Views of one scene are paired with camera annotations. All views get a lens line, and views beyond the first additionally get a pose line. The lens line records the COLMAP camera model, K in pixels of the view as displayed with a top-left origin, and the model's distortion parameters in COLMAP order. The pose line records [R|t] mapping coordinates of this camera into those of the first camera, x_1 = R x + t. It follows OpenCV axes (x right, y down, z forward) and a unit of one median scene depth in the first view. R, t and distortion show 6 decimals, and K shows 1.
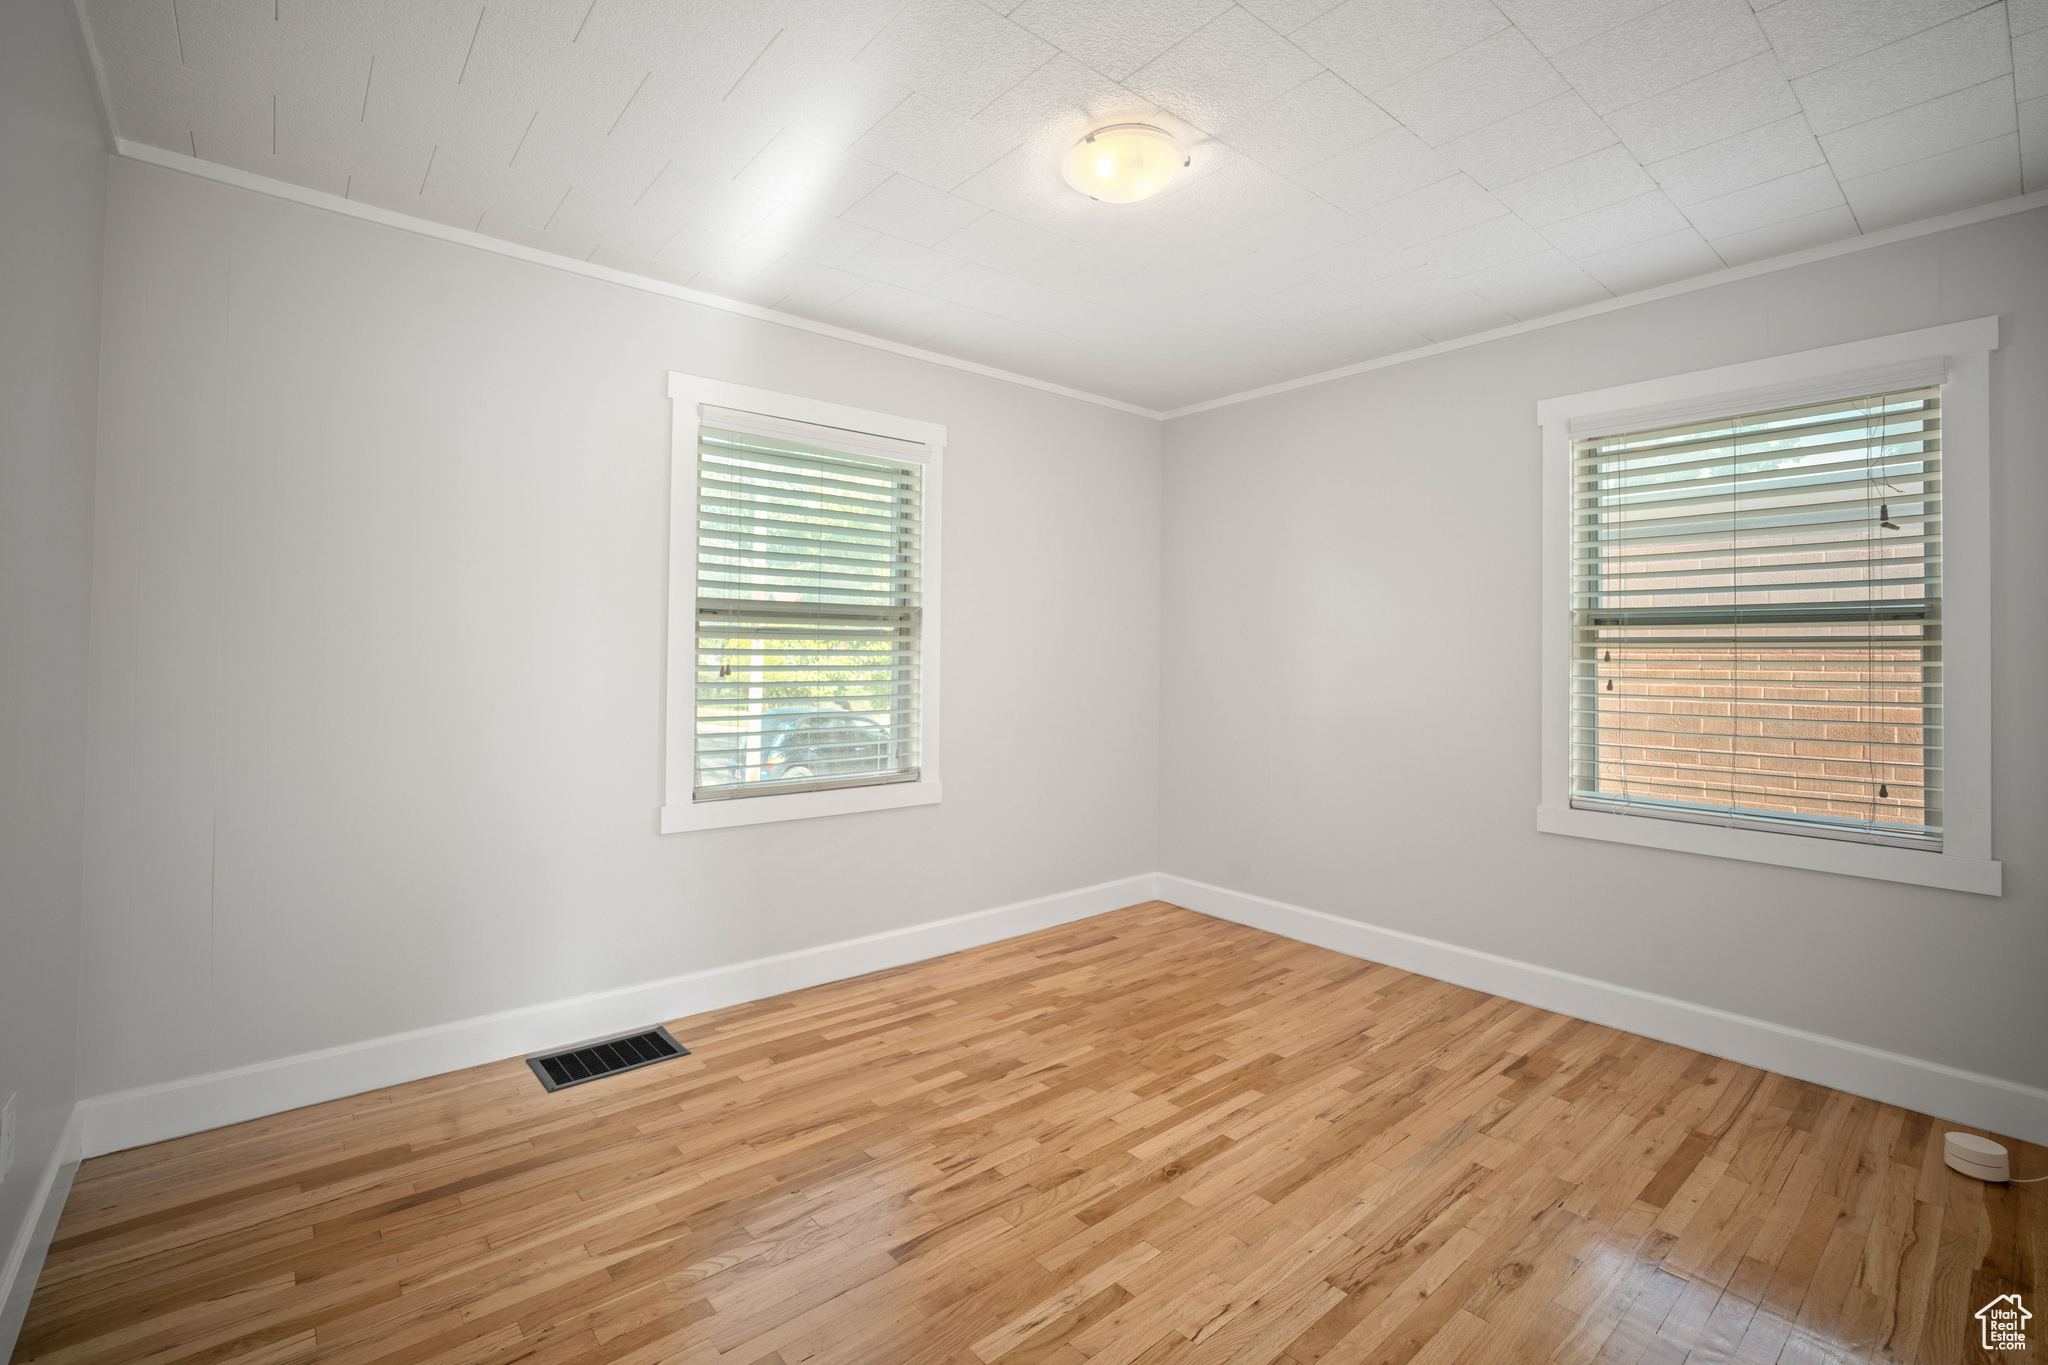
lens RADIAL K [[890.6, 0, 1021.0], [0, 890.6, 672.8], [0, 0, 1]] dist [-0.021861, 0.000791]
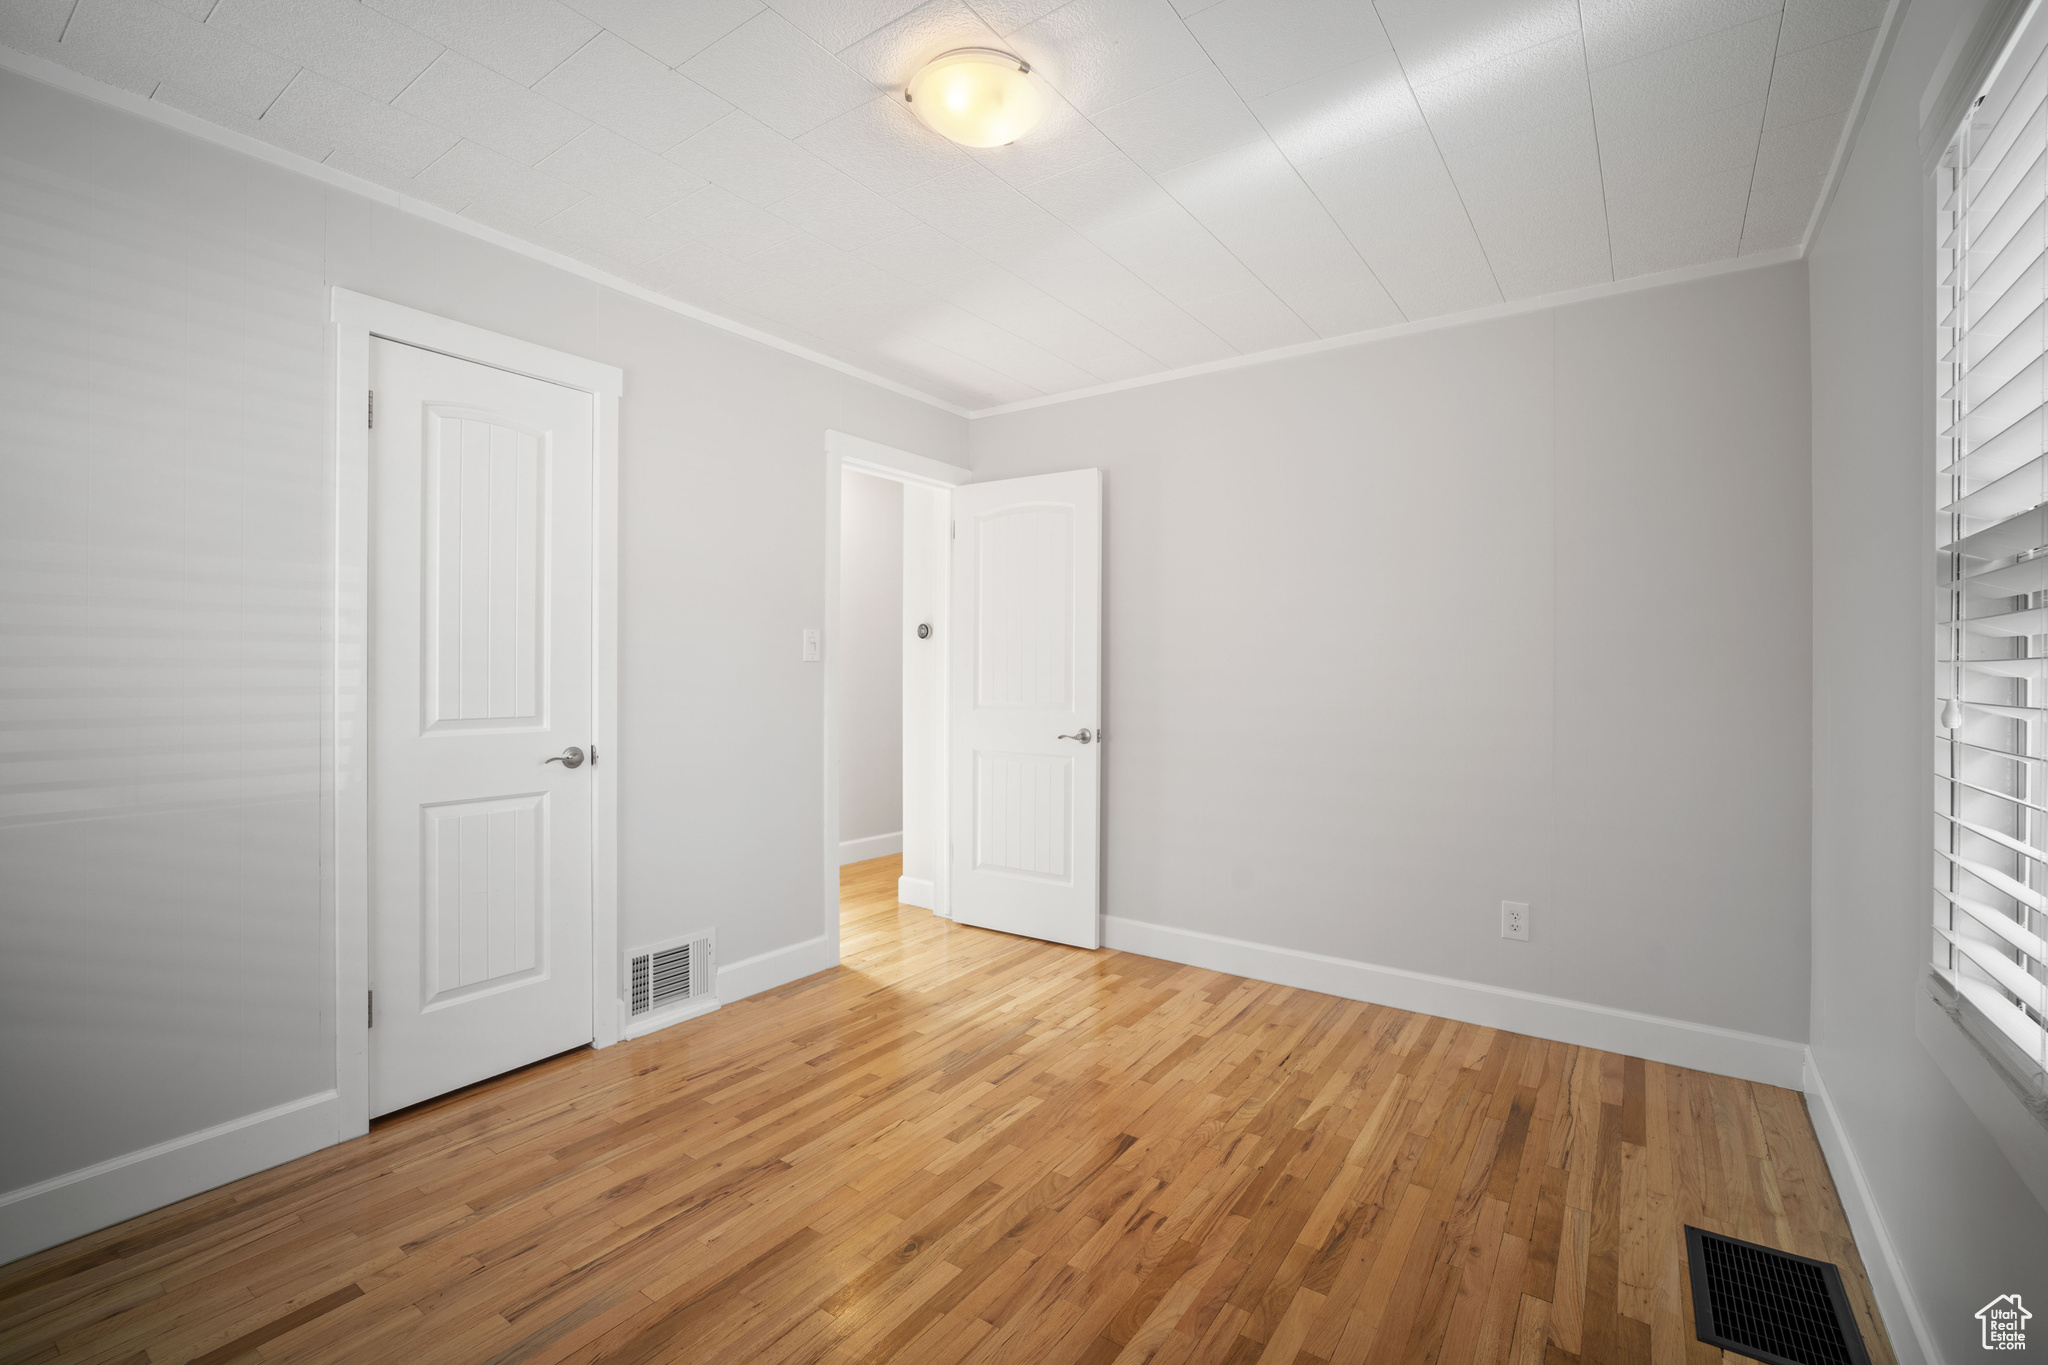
lens RADIAL K [[890.6, 0, 1021.0], [0, 890.6, 672.8], [0, 0, 1]] dist [-0.021861, 0.000791]
pose [[-0.968409, -0.014278, -0.248958, 0.301038], [-0.020941, 0.999489, 0.024137, -0.034406], [0.248486, 0.028588, -0.968213, 1.932974]]
